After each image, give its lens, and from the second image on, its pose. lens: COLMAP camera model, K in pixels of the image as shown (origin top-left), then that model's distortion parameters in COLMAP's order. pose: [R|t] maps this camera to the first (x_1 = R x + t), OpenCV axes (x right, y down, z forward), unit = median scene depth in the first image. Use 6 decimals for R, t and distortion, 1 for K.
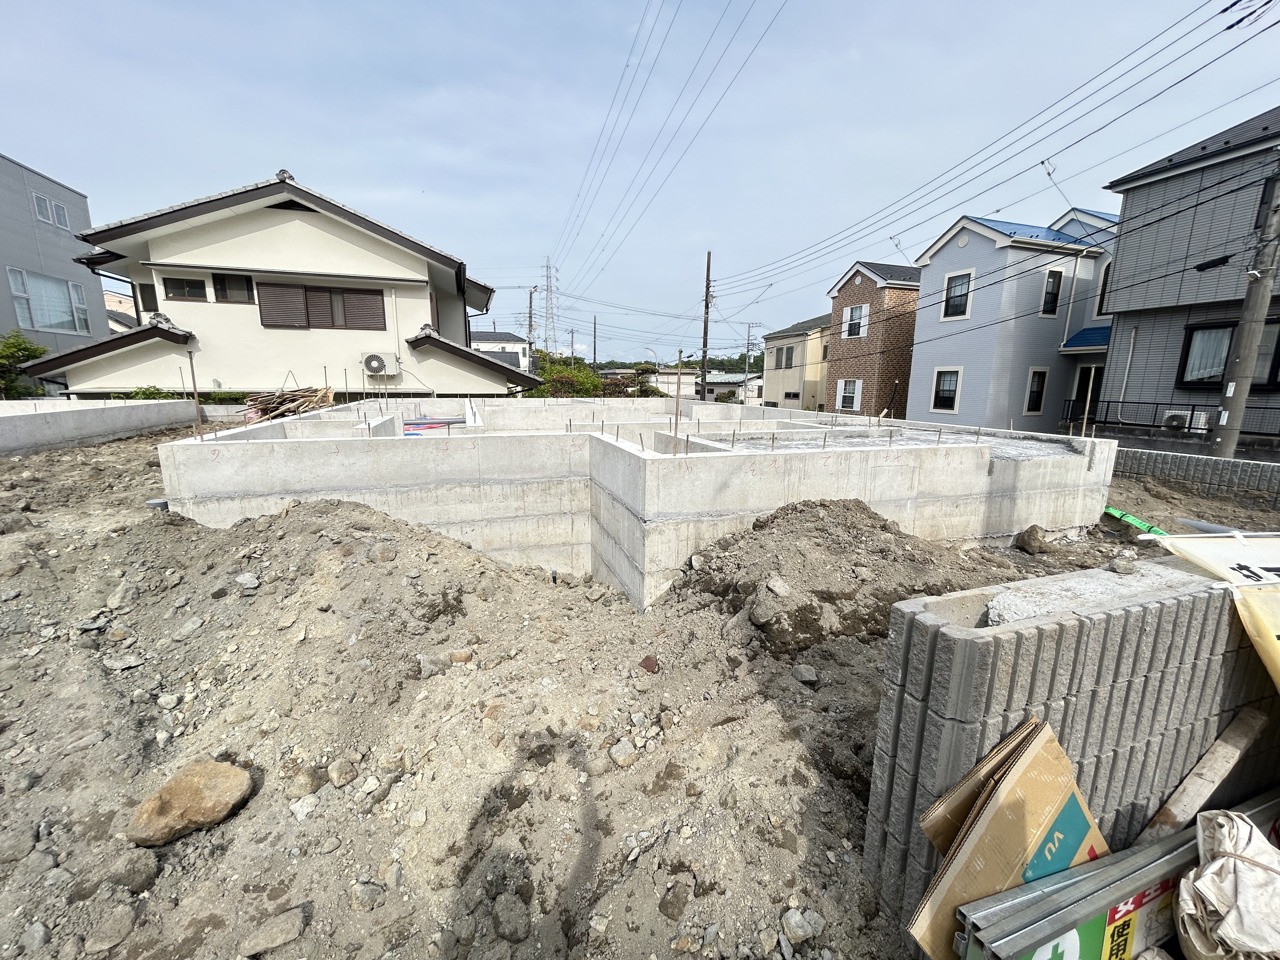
lens RADIAL K [[517.3, 0, 635.8], [0, 517.3, 479.9], [0, 0, 1]] dist [0.001346, -0.000193]
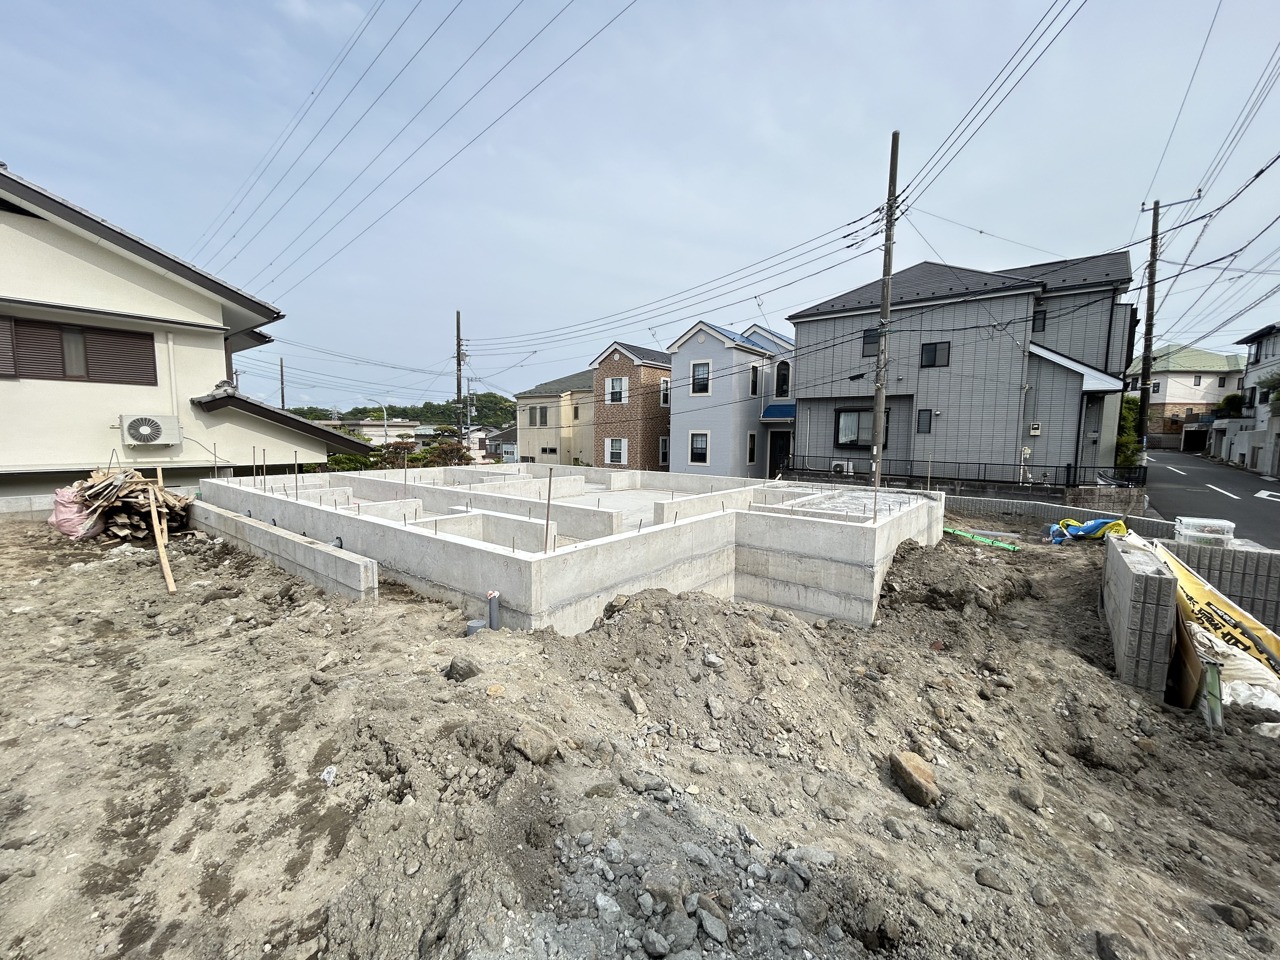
lens RADIAL K [[517.3, 0, 636.8], [0, 517.3, 481.2], [0, 0, 1]] dist [0.001346, -0.000193]
pose [[0.833973, -0.051242, 0.549420, -0.324200], [0.100542, 0.993123, -0.059989, -0.035434], [-0.542568, 0.105269, 0.833390, 0.007922]]
